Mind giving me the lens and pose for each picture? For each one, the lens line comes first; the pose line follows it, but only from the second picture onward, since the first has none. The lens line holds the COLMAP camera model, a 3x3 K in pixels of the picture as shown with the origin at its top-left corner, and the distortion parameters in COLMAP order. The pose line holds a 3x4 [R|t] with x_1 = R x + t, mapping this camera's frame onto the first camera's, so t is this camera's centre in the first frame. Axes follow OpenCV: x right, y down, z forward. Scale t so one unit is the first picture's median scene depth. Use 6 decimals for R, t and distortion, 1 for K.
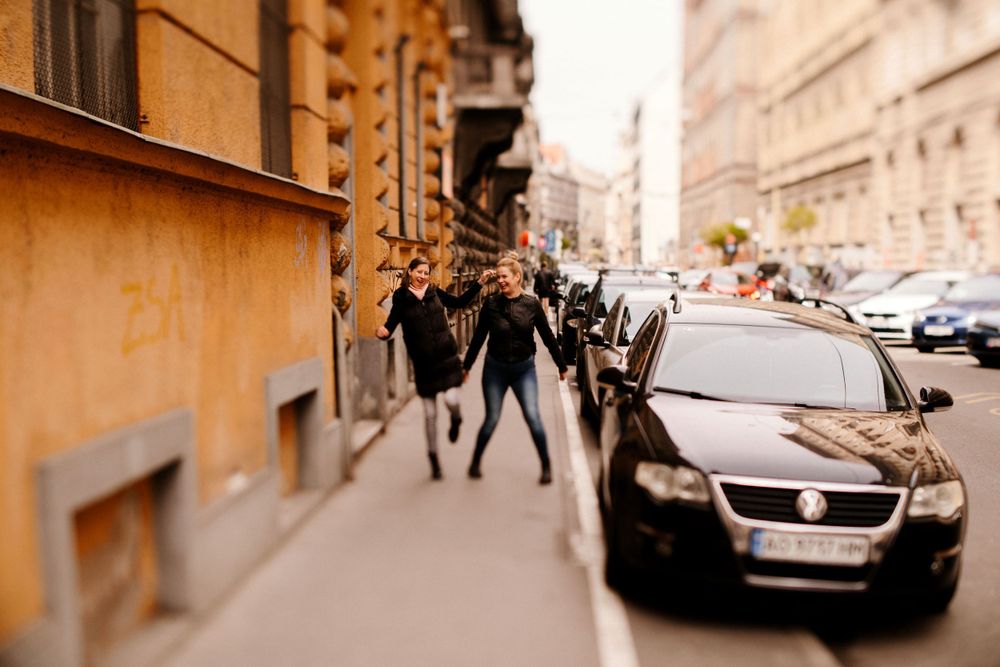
lens RADIAL K [[883.4, 0, 500.0], [0, 883.4, 333.5], [0, 0, 1]] dist [0.010779, 0.009433]
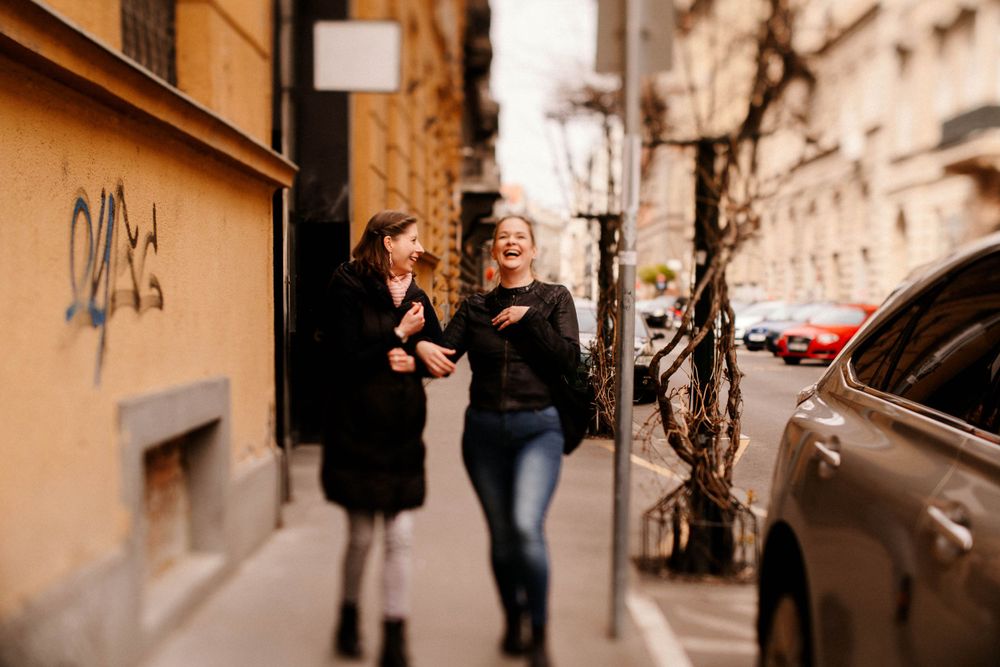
lens RADIAL K [[883.4, 0, 500.0], [0, 883.4, 333.5], [0, 0, 1]] dist [0.010779, 0.009433]
pose [[0.998670, 0.014978, 0.049341, -0.026069], [-0.013075, 0.999166, -0.038679, 0.027971], [-0.049879, 0.037982, 0.998033, -0.283135]]
